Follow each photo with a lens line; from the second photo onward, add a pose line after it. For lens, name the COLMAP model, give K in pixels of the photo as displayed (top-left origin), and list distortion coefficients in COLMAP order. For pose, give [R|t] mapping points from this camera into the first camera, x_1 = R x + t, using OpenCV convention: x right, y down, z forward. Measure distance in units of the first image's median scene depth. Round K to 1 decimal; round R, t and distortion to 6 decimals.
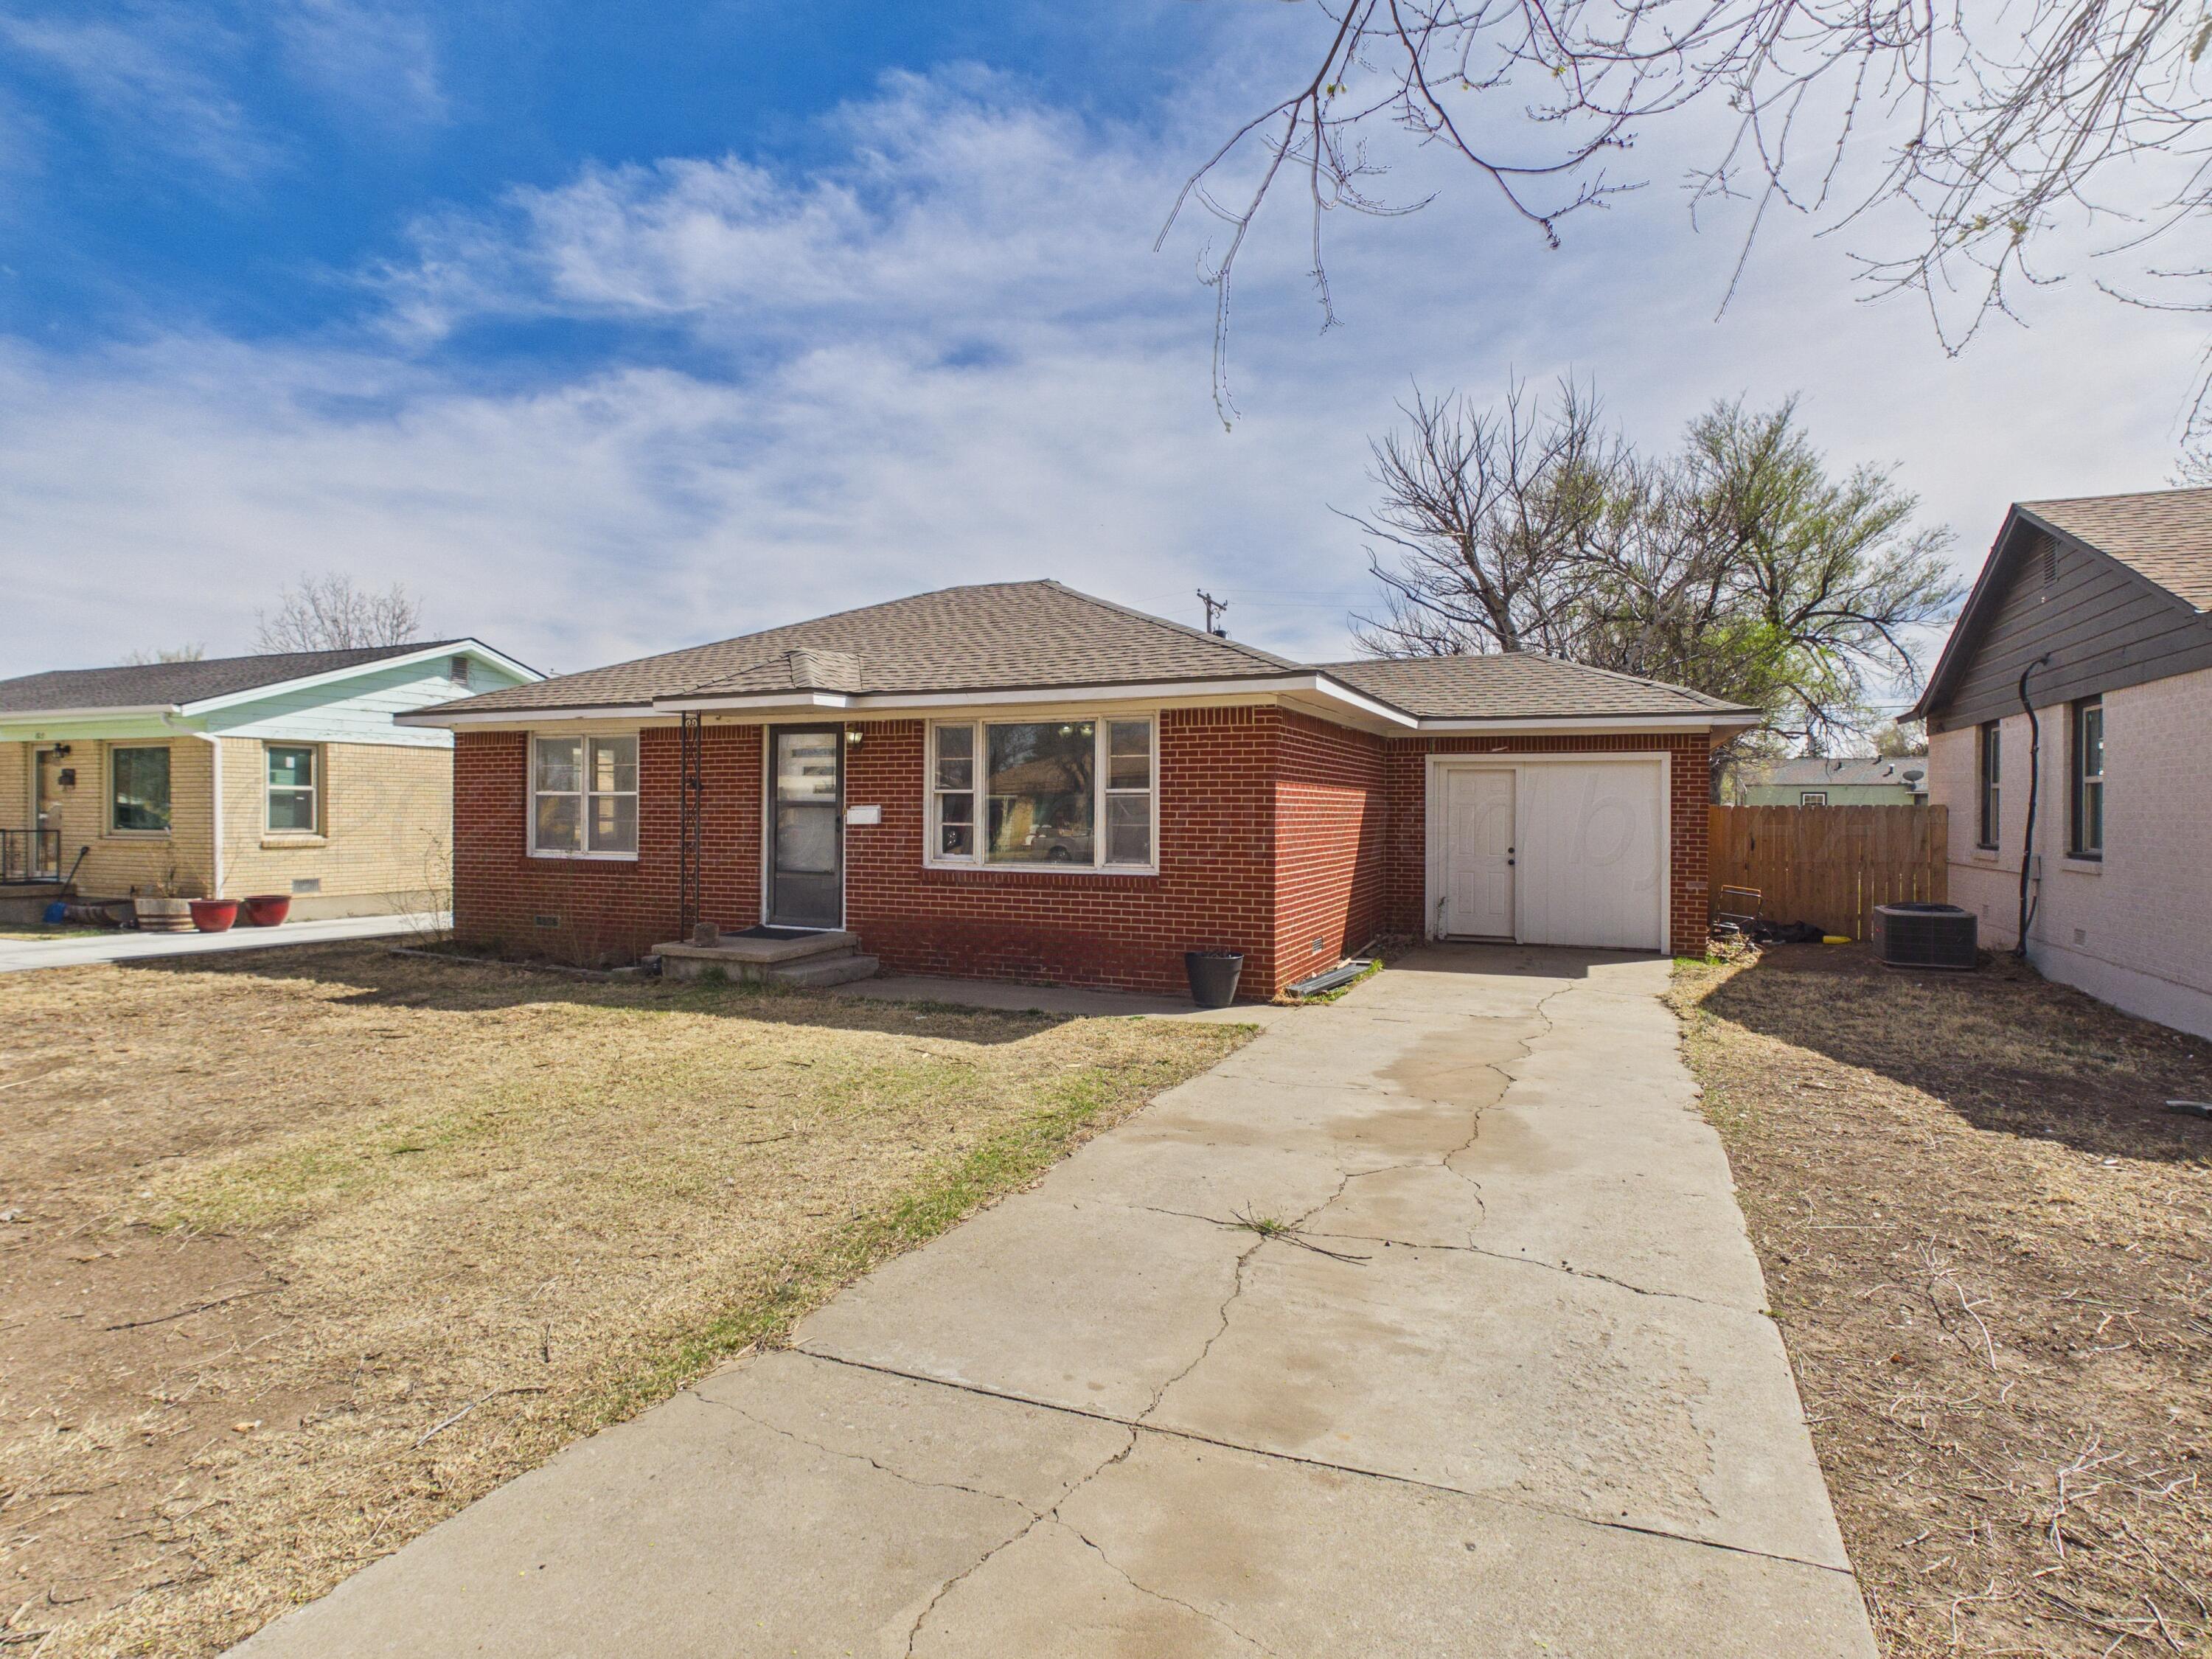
lens RADIAL K [[1154.9, 0, 1133.4], [0, 1154.9, 761.7], [0, 0, 1]] dist [-0.000975, 0.000692]
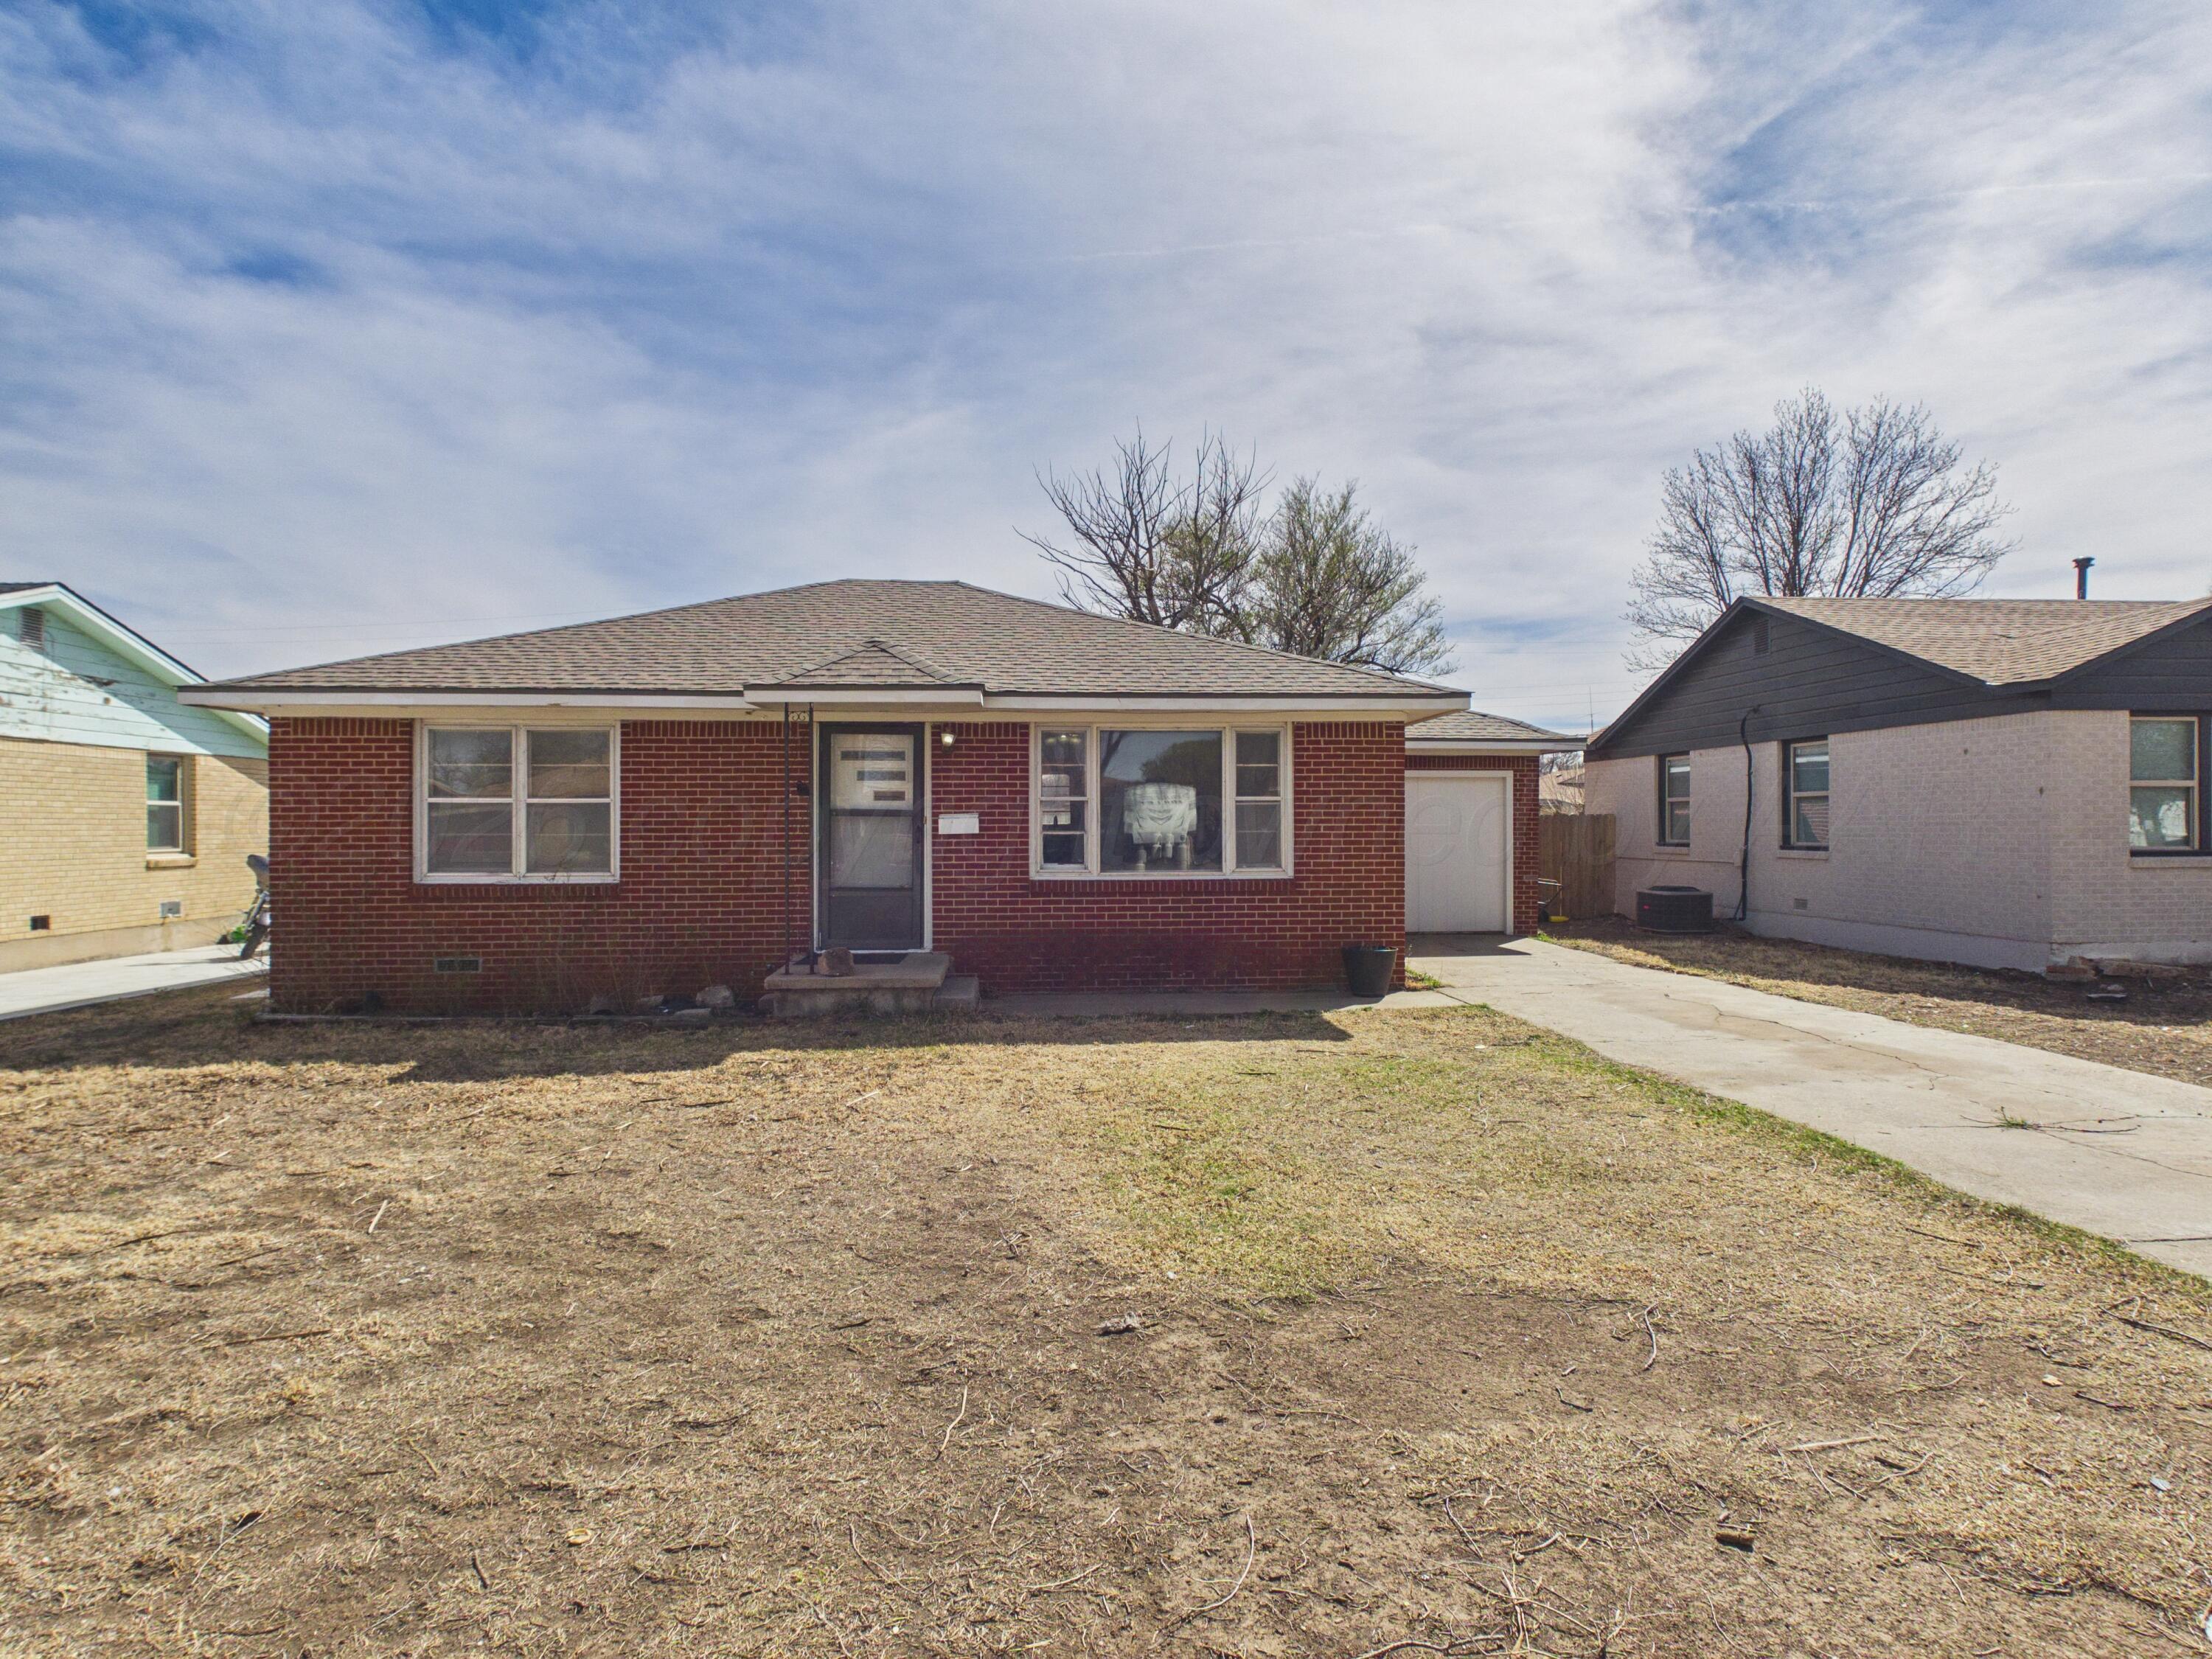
lens RADIAL K [[1154.9, 0, 1105.8], [0, 1154.9, 830.9], [0, 0, 1]] dist [-0.000975, 0.000692]
pose [[0.880706, -0.007688, 0.473601, -0.494912], [-0.012620, 0.999132, 0.039687, 0.011604], [-0.473496, -0.040930, 0.879845, 0.116592]]
